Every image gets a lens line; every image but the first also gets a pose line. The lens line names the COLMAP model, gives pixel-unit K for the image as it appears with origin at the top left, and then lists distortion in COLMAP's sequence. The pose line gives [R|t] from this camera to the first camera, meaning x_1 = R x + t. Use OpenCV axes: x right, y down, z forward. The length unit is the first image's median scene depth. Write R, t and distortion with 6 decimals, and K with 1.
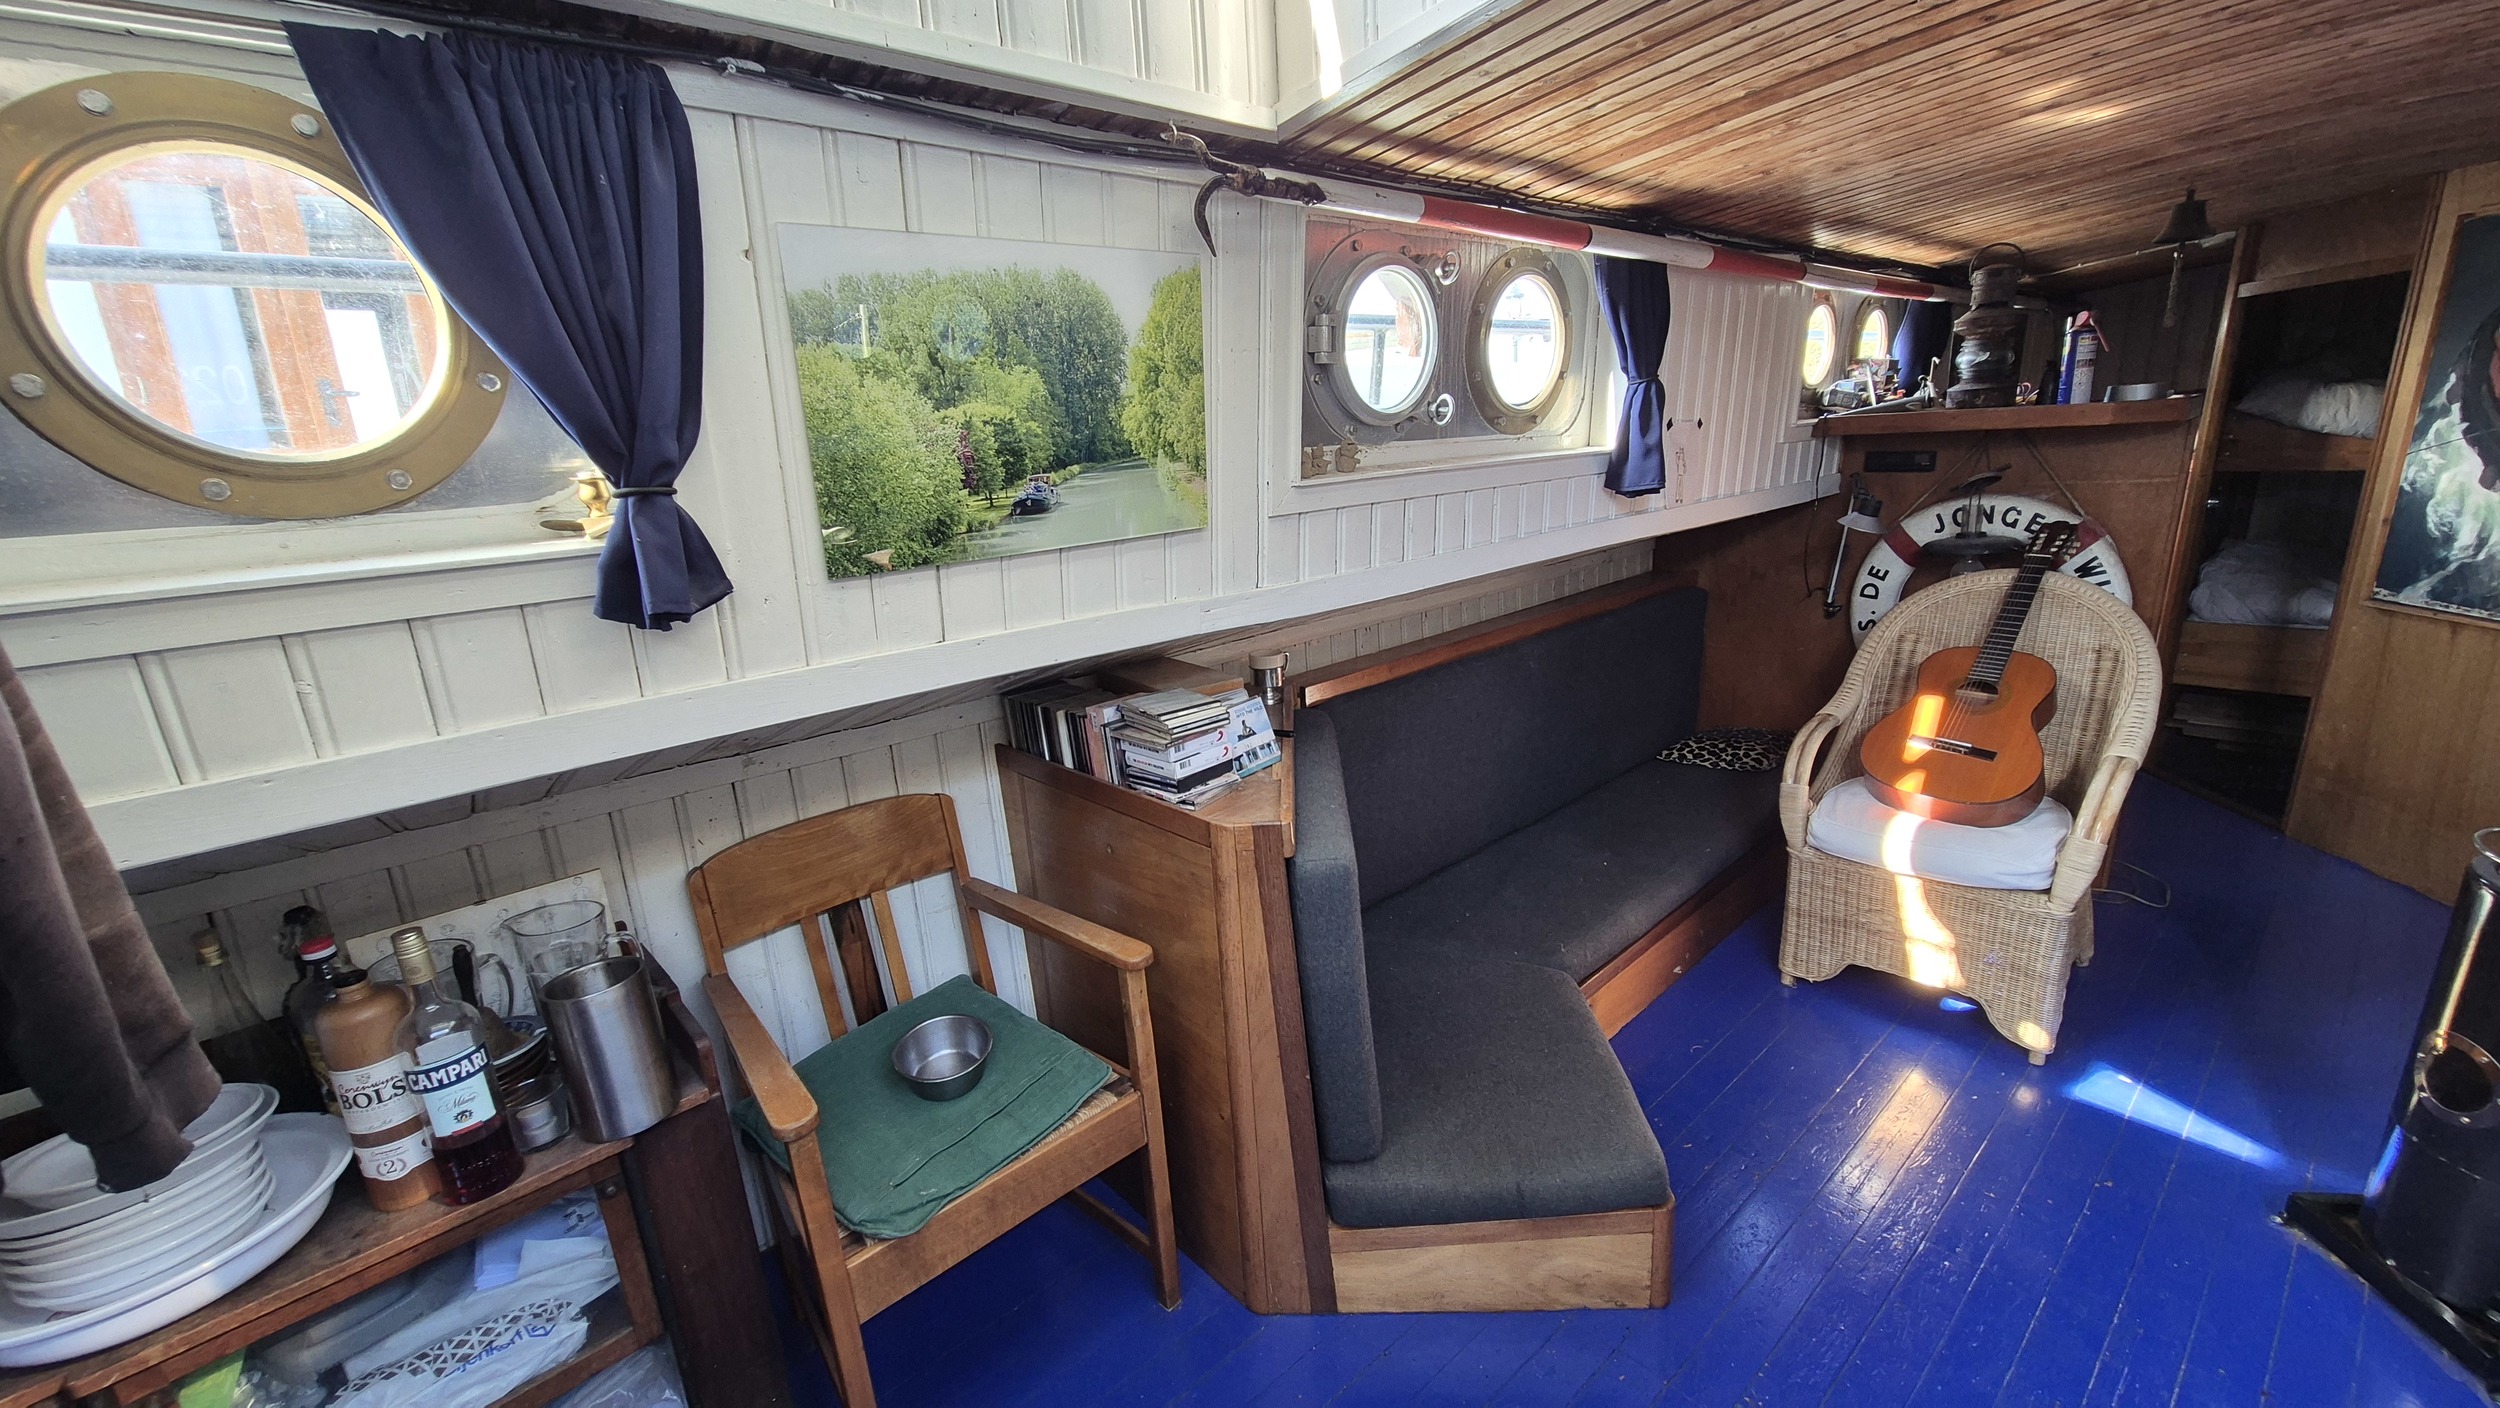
lens RADIAL K [[1024.7, 0, 1246.0], [0, 1024.7, 699.2], [0, 0, 1]] dist [0.002264, -0.000615]
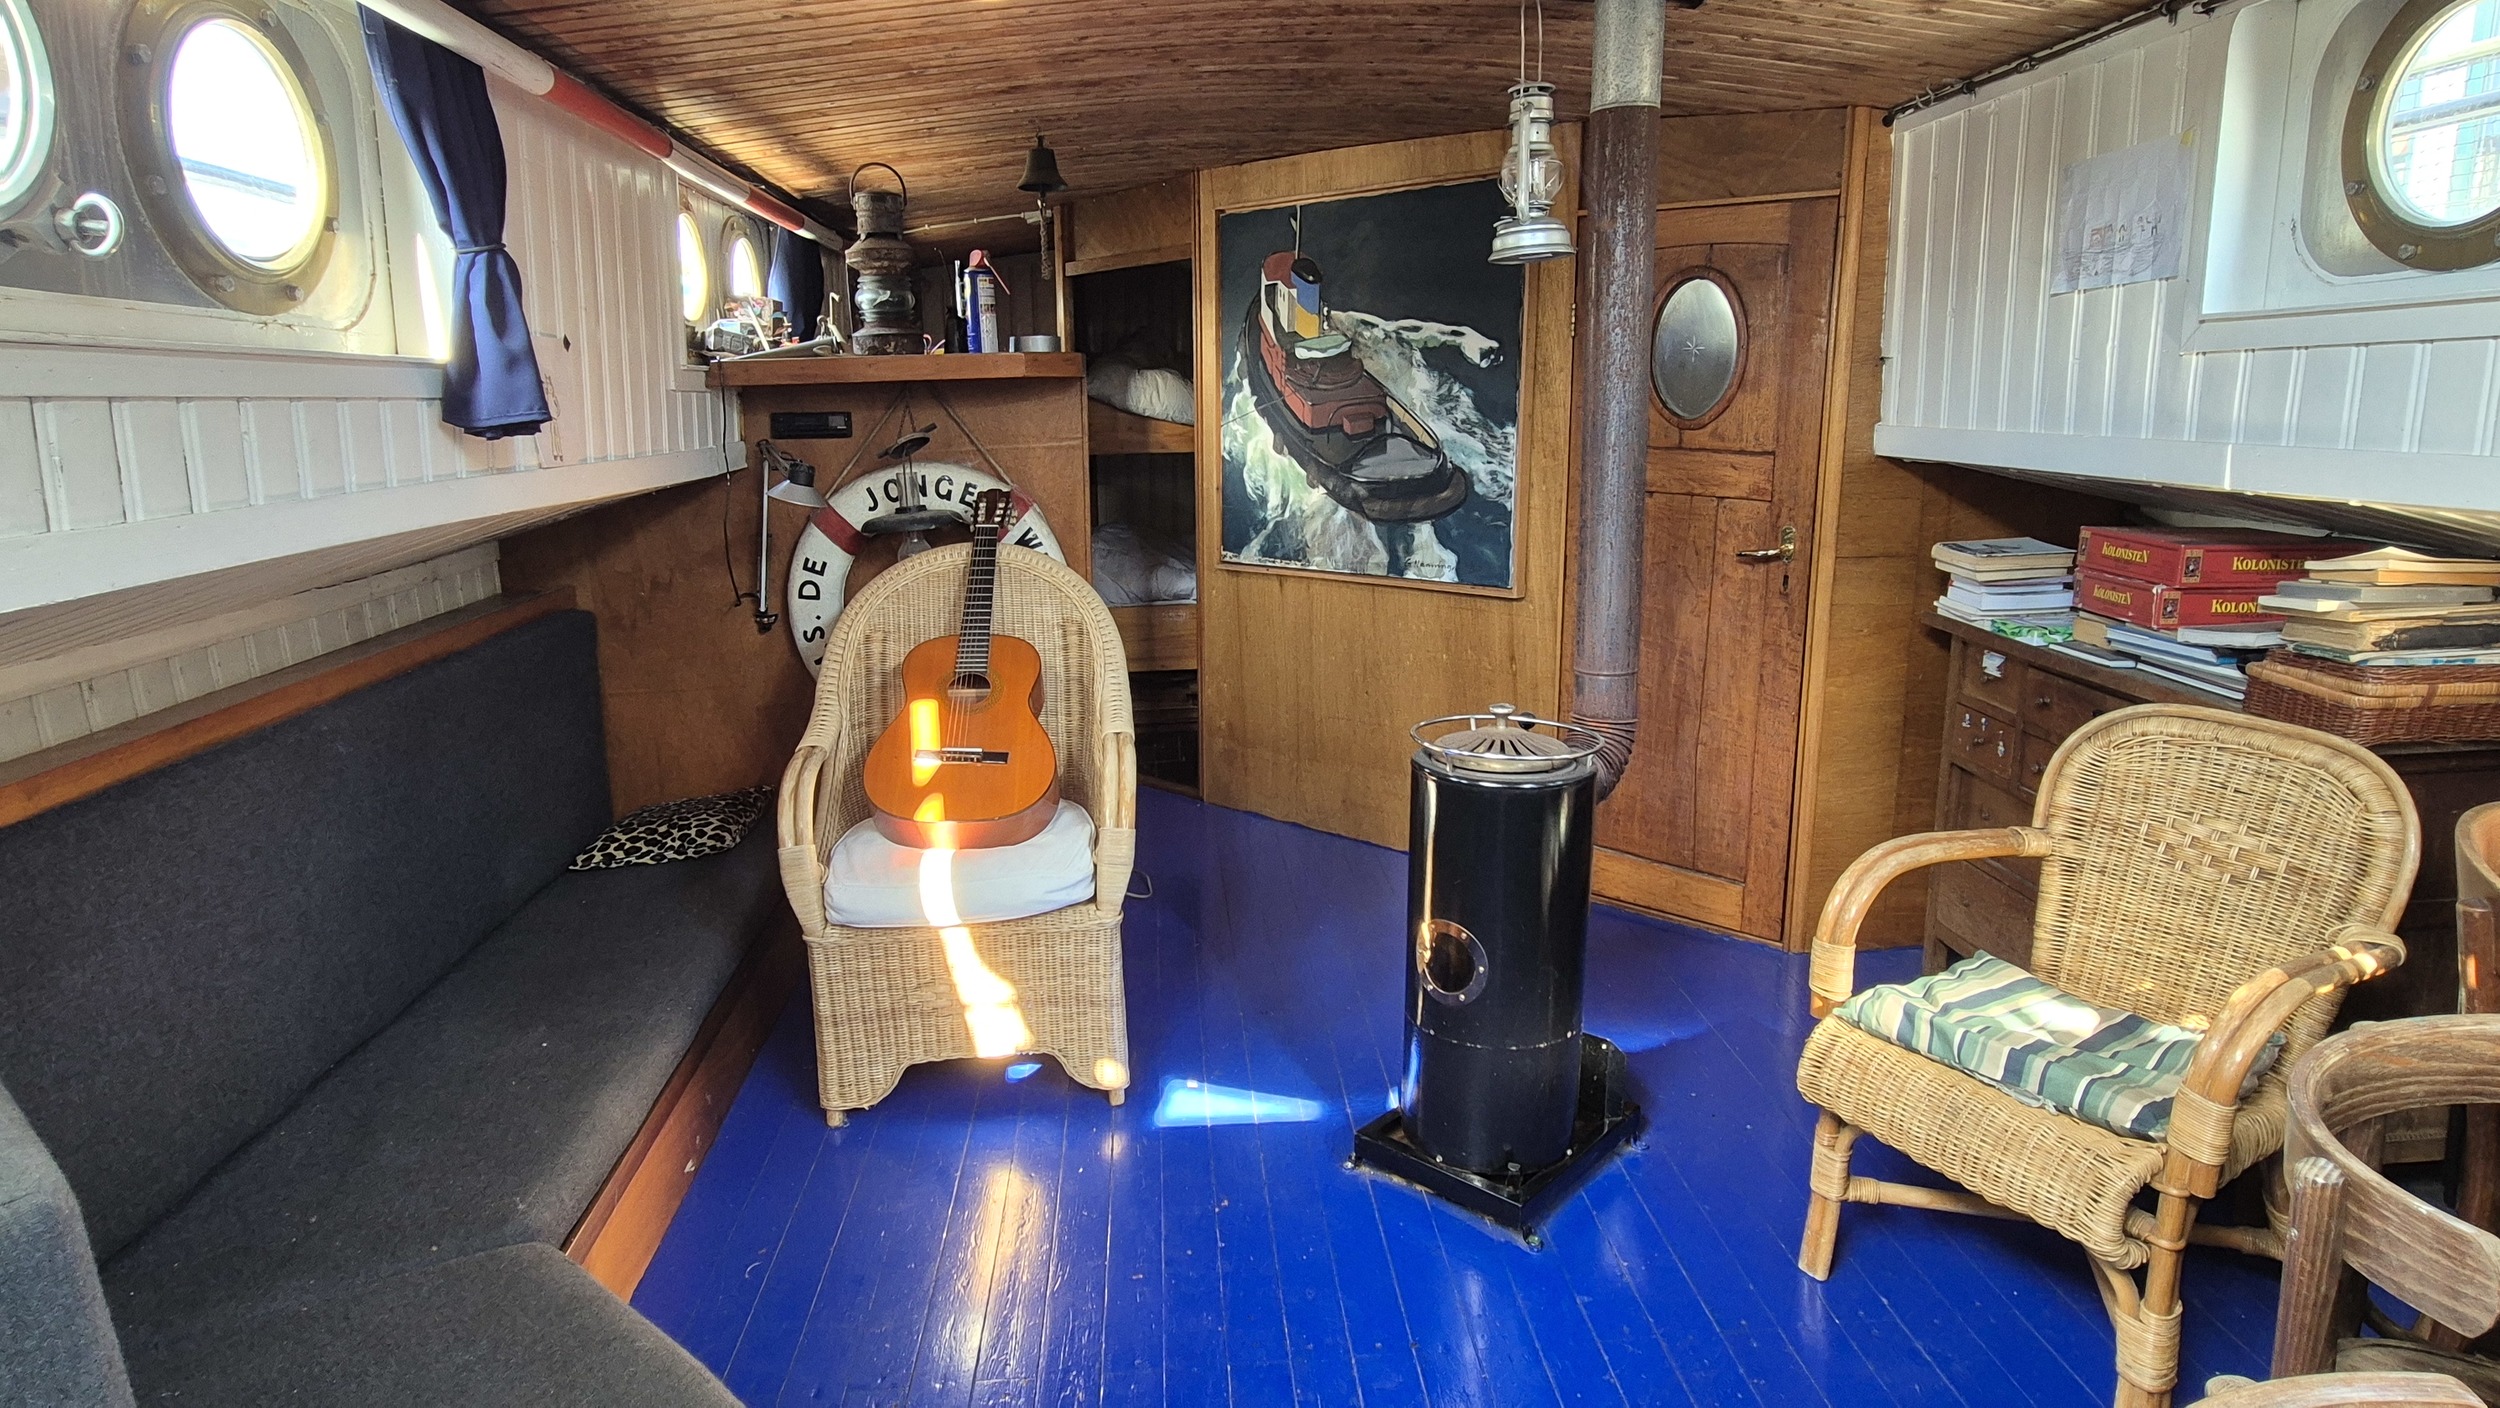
lens RADIAL K [[1362.3, 0, 1231.5], [0, 1362.3, 688.3], [0, 0, 1]] dist [-0.004260, 0.000387]
pose [[0.612170, -0.122392, 0.781196, -0.010498], [0.190918, 0.981597, 0.004180, 0.038971], [-0.767332, 0.146586, 0.624271, 0.214788]]
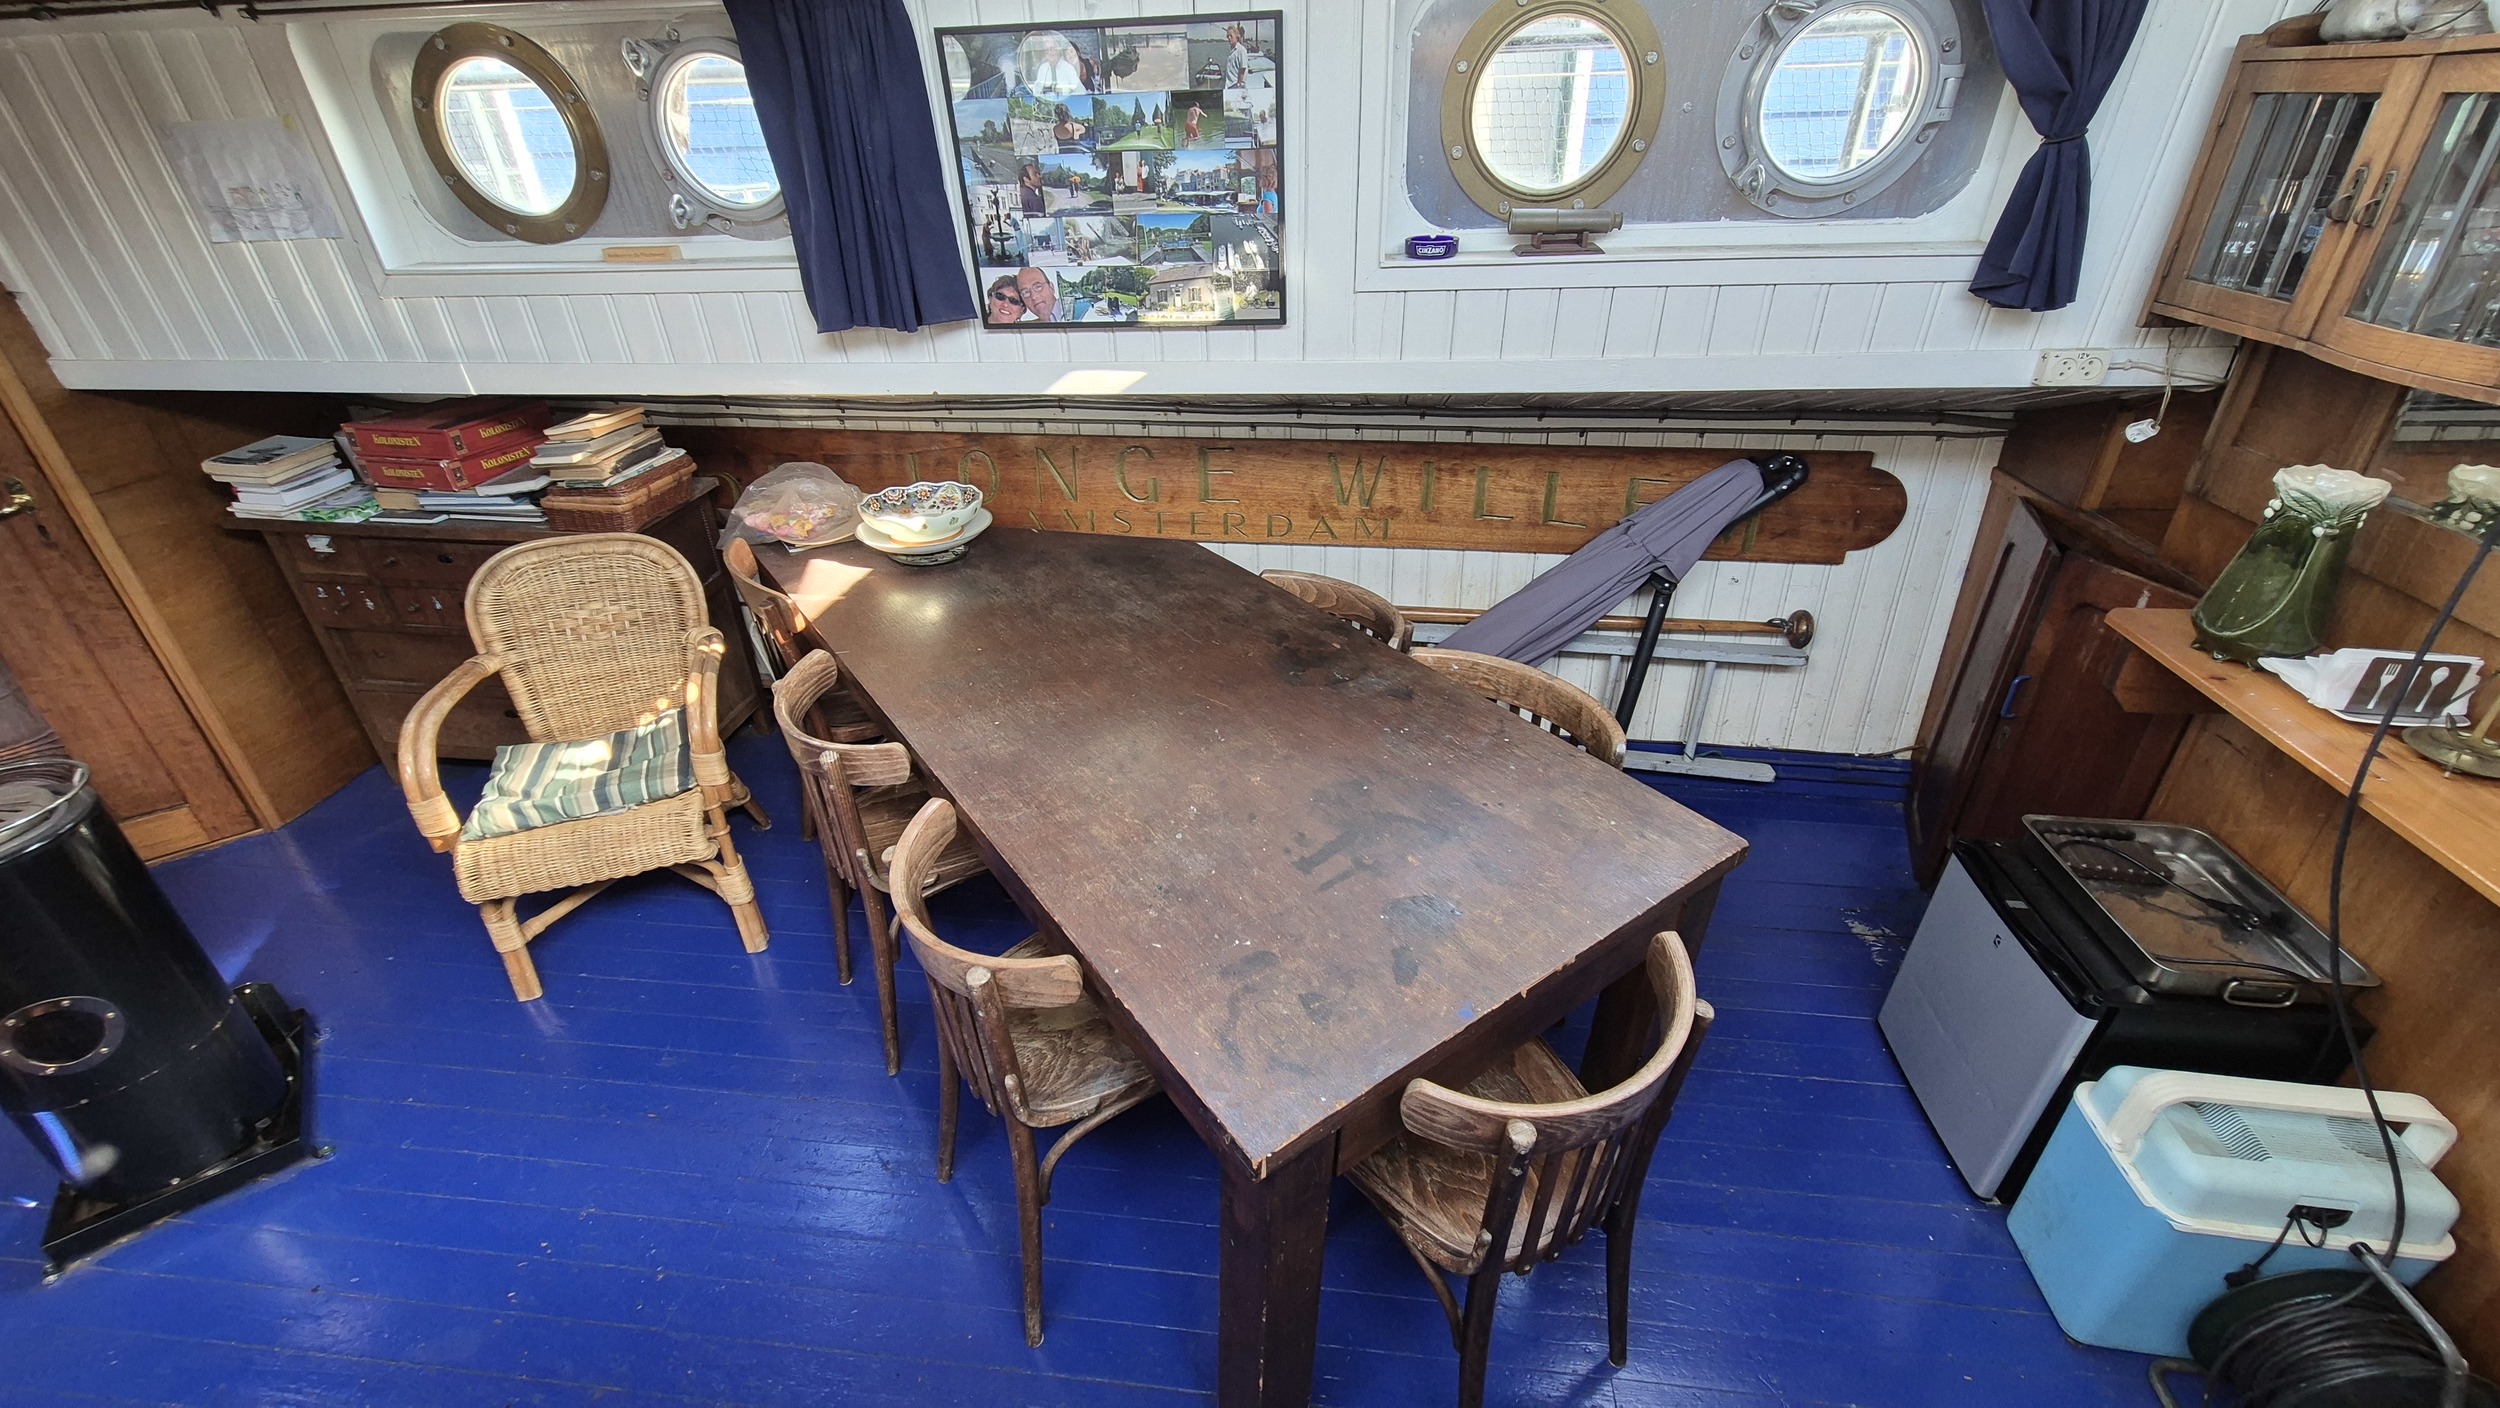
lens RADIAL K [[1024.7, 0, 1240.1], [0, 1024.7, 703.1], [0, 0, 1]] dist [0.002264, -0.000615]
pose [[-0.676190, -0.302312, 0.671844, -0.177624], [0.251253, 0.762631, 0.596042, -0.167372], [-0.692560, 0.571840, -0.439727, 0.366845]]
